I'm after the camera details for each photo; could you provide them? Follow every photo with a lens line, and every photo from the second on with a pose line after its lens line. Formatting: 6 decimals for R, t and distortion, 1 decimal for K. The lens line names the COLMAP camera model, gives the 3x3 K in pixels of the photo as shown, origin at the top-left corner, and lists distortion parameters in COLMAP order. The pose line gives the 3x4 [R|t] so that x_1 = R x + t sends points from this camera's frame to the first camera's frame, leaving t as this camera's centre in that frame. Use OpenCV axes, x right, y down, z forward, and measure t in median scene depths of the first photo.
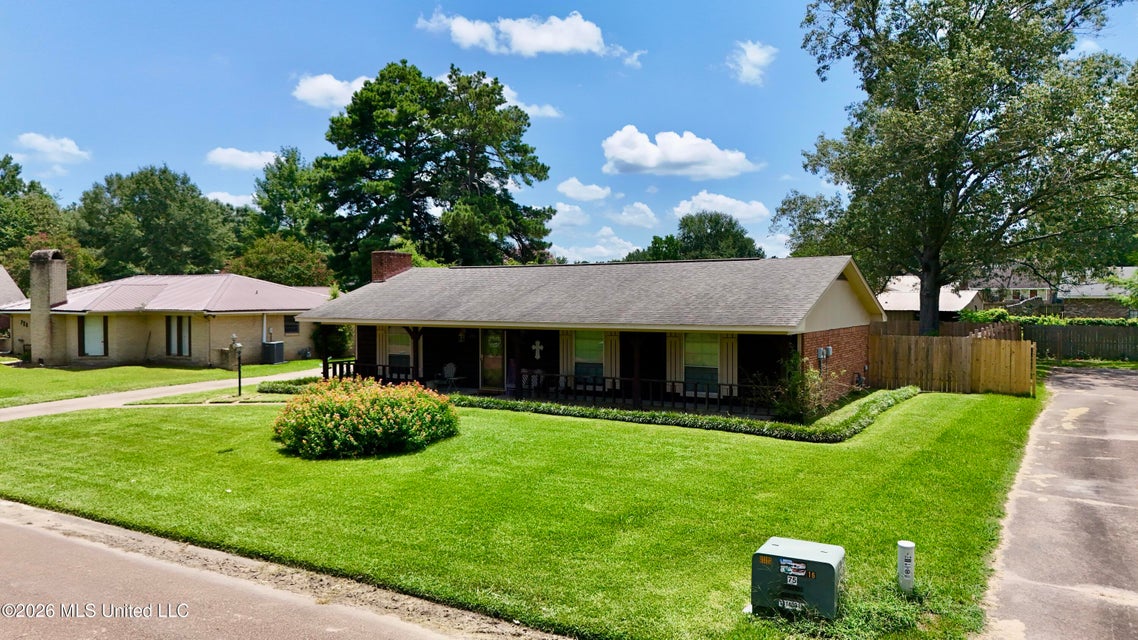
lens RADIAL K [[839.3, 0, 569.0], [0, 839.3, 320.0], [0, 0, 1]] dist [0.030617, -0.004840]
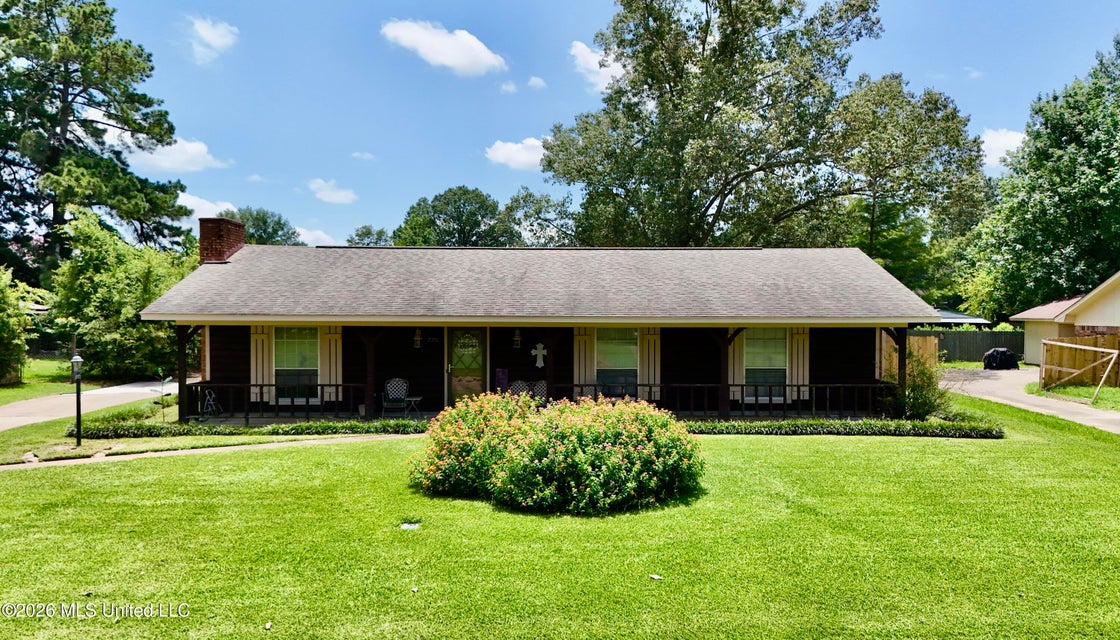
lens RADIAL K [[913.1, 0, 580.9], [0, 913.1, 343.8], [0, 0, 1]] dist [0.044392, -0.005729]
pose [[0.833633, -0.013147, 0.552163, -0.490981], [0.009203, 0.999909, 0.009912, 0.018136], [-0.552243, -0.003181, 0.833677, 0.297659]]
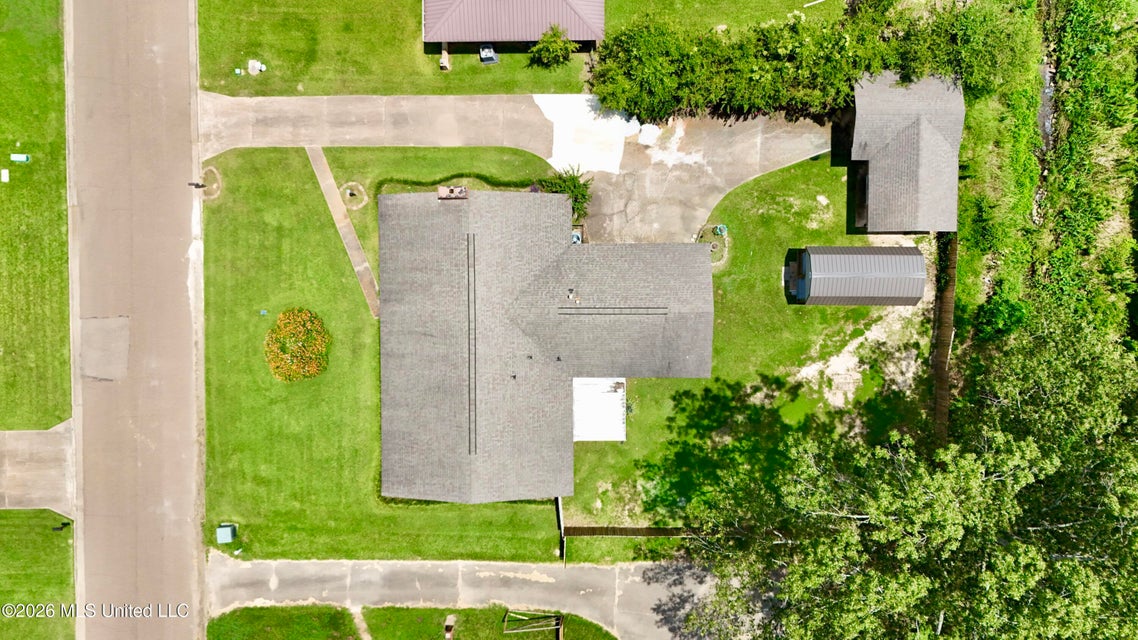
lens RADIAL K [[839.3, 0, 569.0], [0, 839.3, 320.0], [0, 0, 1]] dist [0.030617, -0.004840]
pose [[0.521026, 0.853511, 0.007143, 0.081629], [0.007249, -0.012794, 0.999892, -1.909528], [0.853510, -0.520918, -0.012853, 1.389589]]
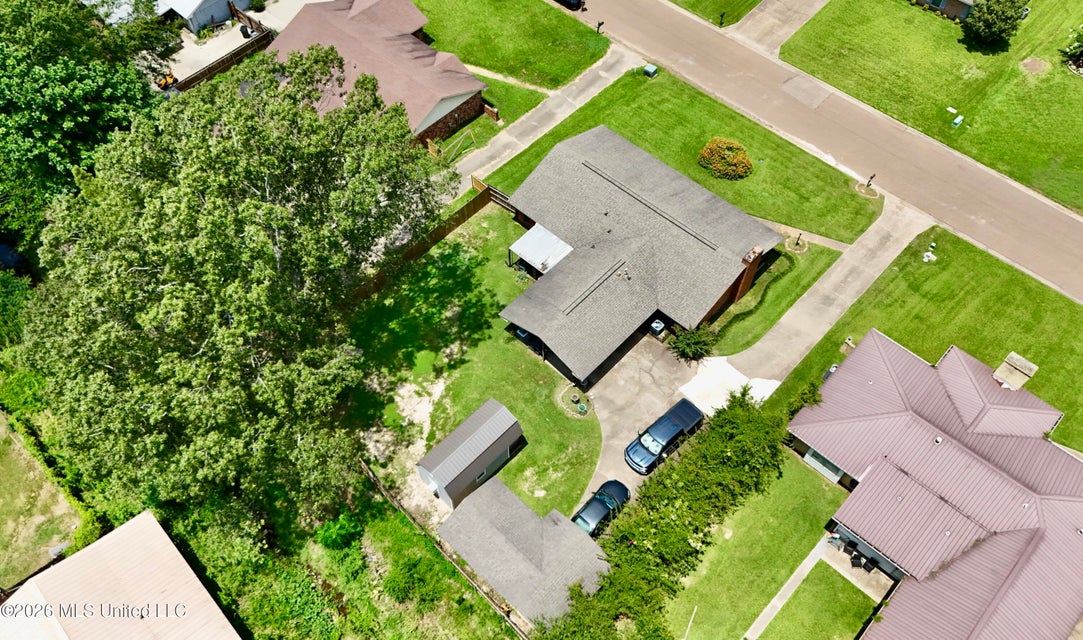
lens RADIAL K [[840.4, 0, 525.7], [0, 840.4, 319.6], [0, 0, 1]] dist [0.040522, -0.004995]
pose [[-0.977383, -0.167718, 0.128815, 0.003257], [0.020318, 0.531829, 0.846608, -1.941510], [-0.210498, 0.830078, -0.516393, 2.743014]]
